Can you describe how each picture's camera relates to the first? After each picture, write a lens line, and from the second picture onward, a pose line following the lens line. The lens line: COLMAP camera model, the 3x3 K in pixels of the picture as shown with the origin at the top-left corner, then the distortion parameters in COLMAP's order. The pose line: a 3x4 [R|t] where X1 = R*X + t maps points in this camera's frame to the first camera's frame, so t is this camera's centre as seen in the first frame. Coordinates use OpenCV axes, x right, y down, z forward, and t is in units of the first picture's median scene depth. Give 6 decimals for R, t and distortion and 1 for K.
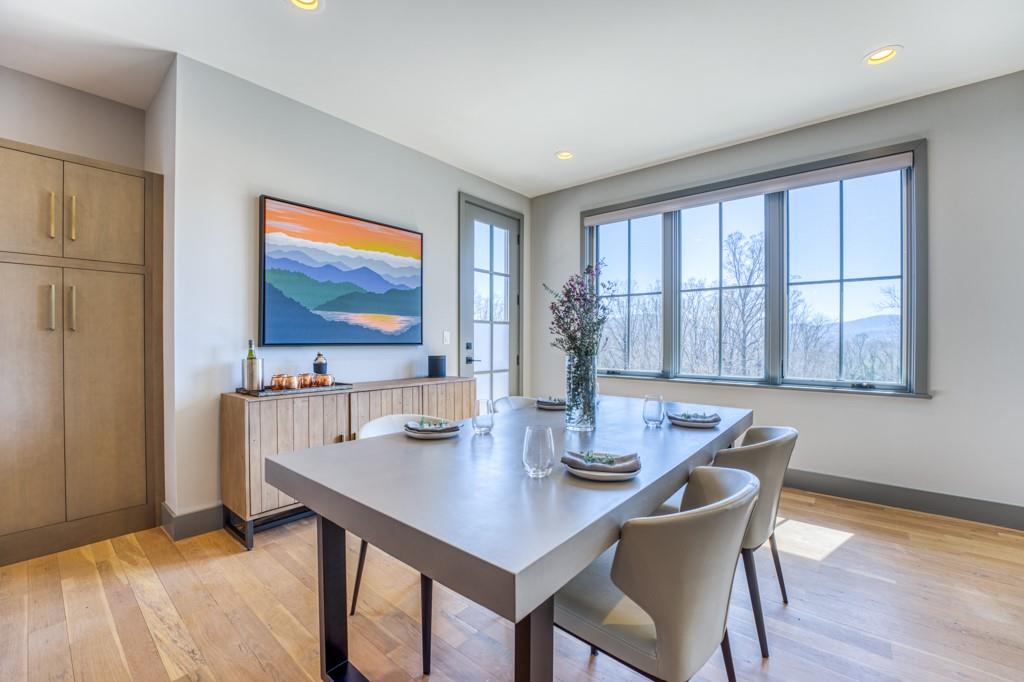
lens RADIAL K [[419.0, 0, 510.5], [0, 419.0, 343.6], [0, 0, 1]] dist [-0.031997, 0.004100]
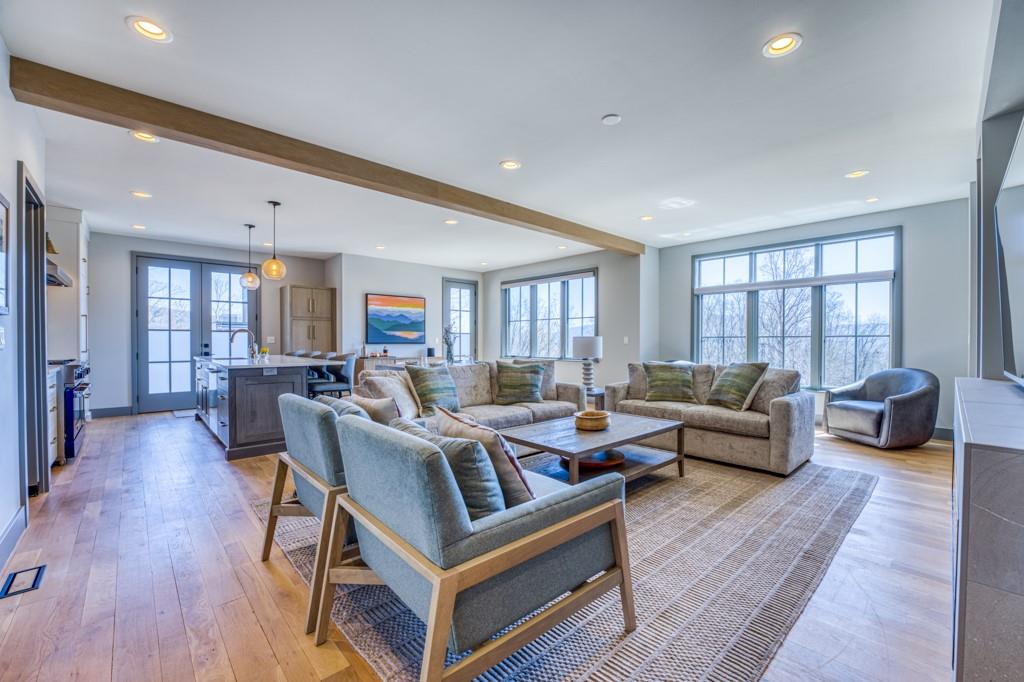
lens RADIAL K [[419.0, 0, 510.5], [0, 419.0, 343.6], [0, 0, 1]] dist [-0.031997, 0.004100]
pose [[0.990869, 0.001000, -0.134823, 0.676569], [-0.001183, 0.999998, -0.001278, 0.006558], [0.134822, 0.001426, 0.990869, -1.496375]]
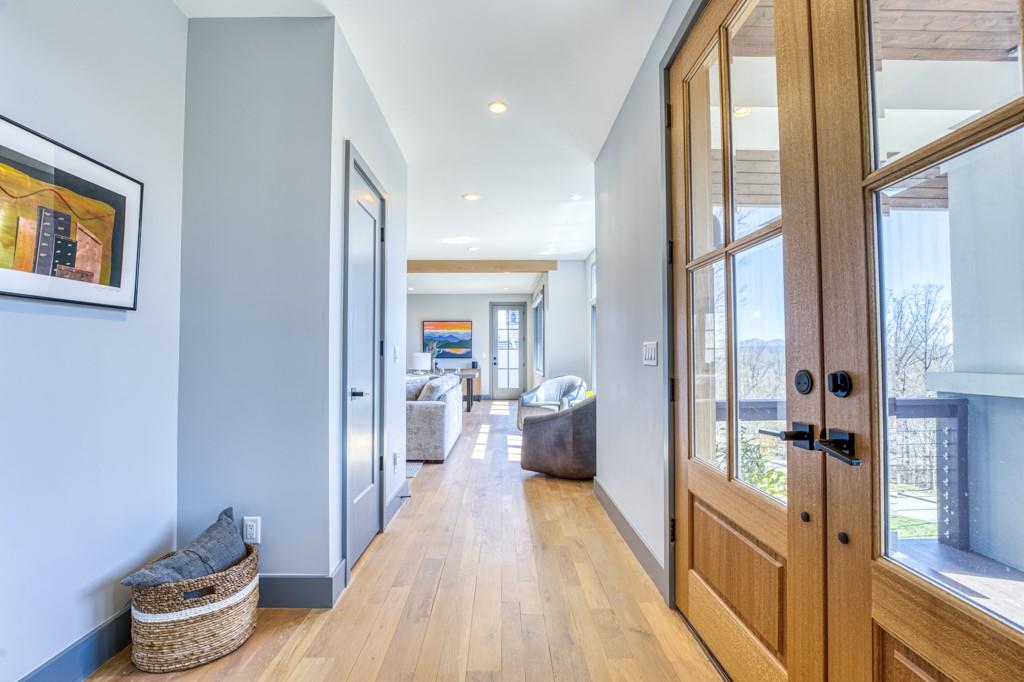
lens RADIAL K [[447.4, 0, 512.0], [0, 447.4, 341.0], [0, 0, 1]] dist [-0.001002, -0.000118]
pose [[0.654416, -0.030163, -0.755533, 2.663308], [-0.001977, 0.999132, -0.041601, 0.016707], [0.756132, 0.028718, 0.653789, -0.983399]]
